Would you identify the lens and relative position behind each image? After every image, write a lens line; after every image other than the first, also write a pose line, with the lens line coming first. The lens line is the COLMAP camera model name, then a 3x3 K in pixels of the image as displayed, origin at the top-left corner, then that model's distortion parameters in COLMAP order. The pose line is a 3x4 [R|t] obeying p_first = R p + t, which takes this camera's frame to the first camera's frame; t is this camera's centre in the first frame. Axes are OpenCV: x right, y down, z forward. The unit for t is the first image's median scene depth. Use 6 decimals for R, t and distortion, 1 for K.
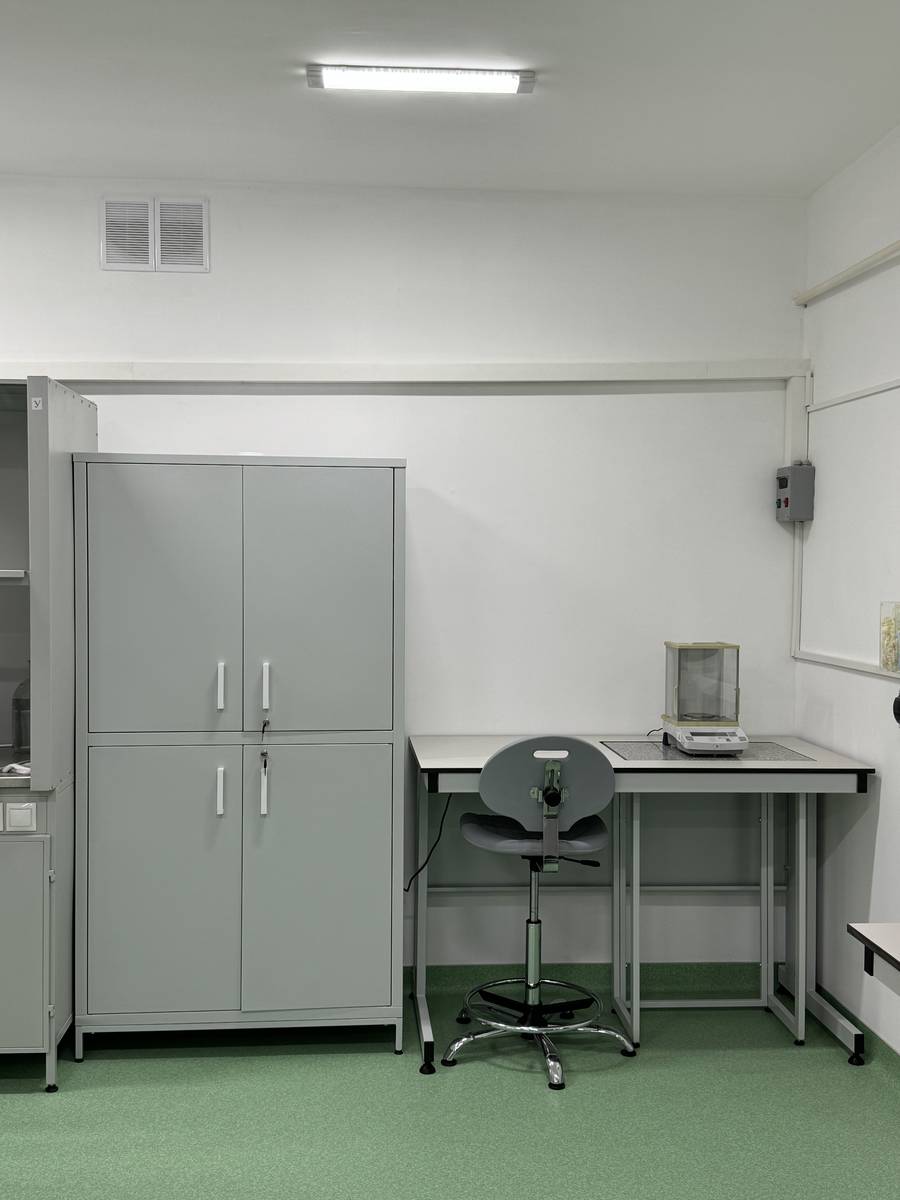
lens RADIAL K [[1279.0, 0, 449.3], [0, 1279.0, 606.0], [0, 0, 1]] dist [0.077419, 0.000000]
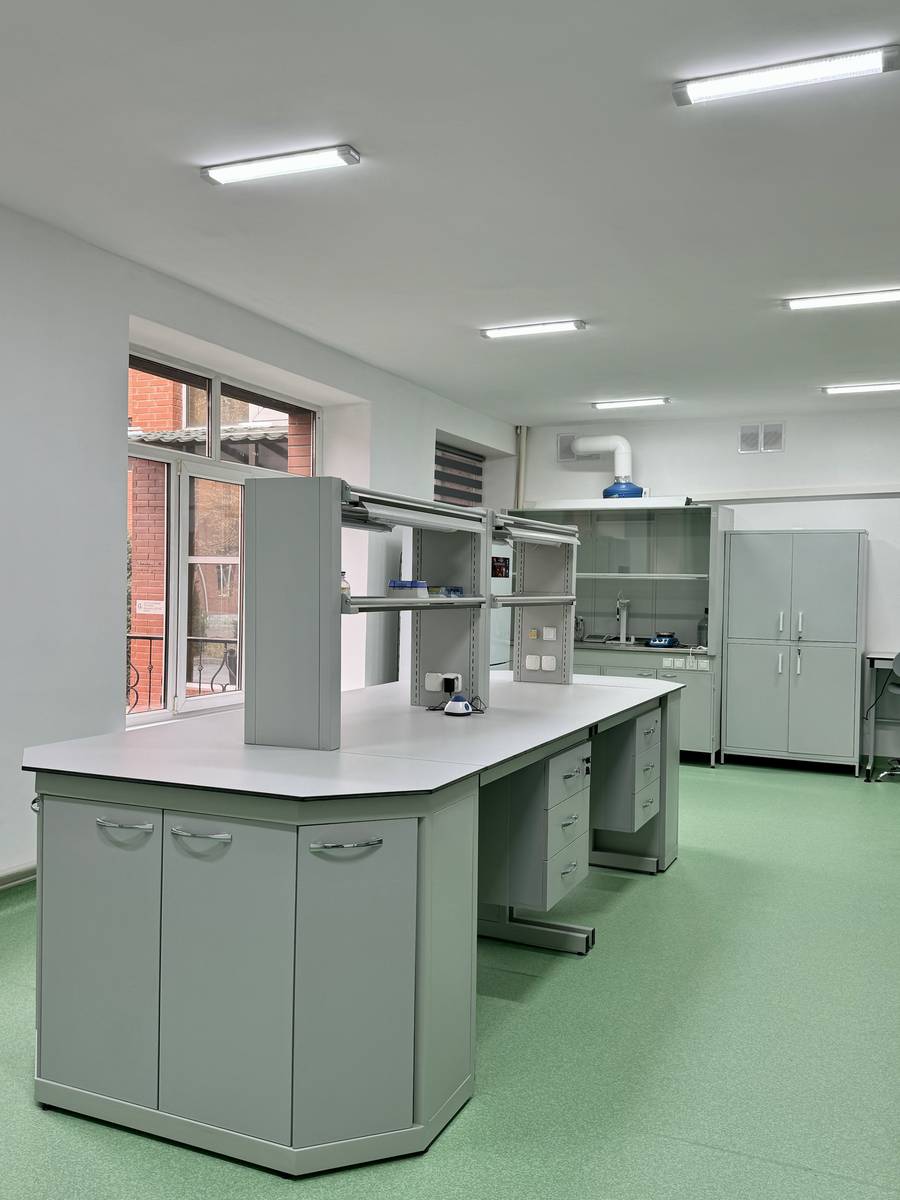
lens RADIAL K [[1039.7, 0, 447.5], [0, 1039.7, 609.6], [0, 0, 1]] dist [0.095253, 0.000888]
pose [[0.869059, 0.023133, -0.494167, 0.267571], [-0.027348, 0.999625, -0.001300, 0.059245], [0.493951, 0.014644, 0.869366, -1.103952]]
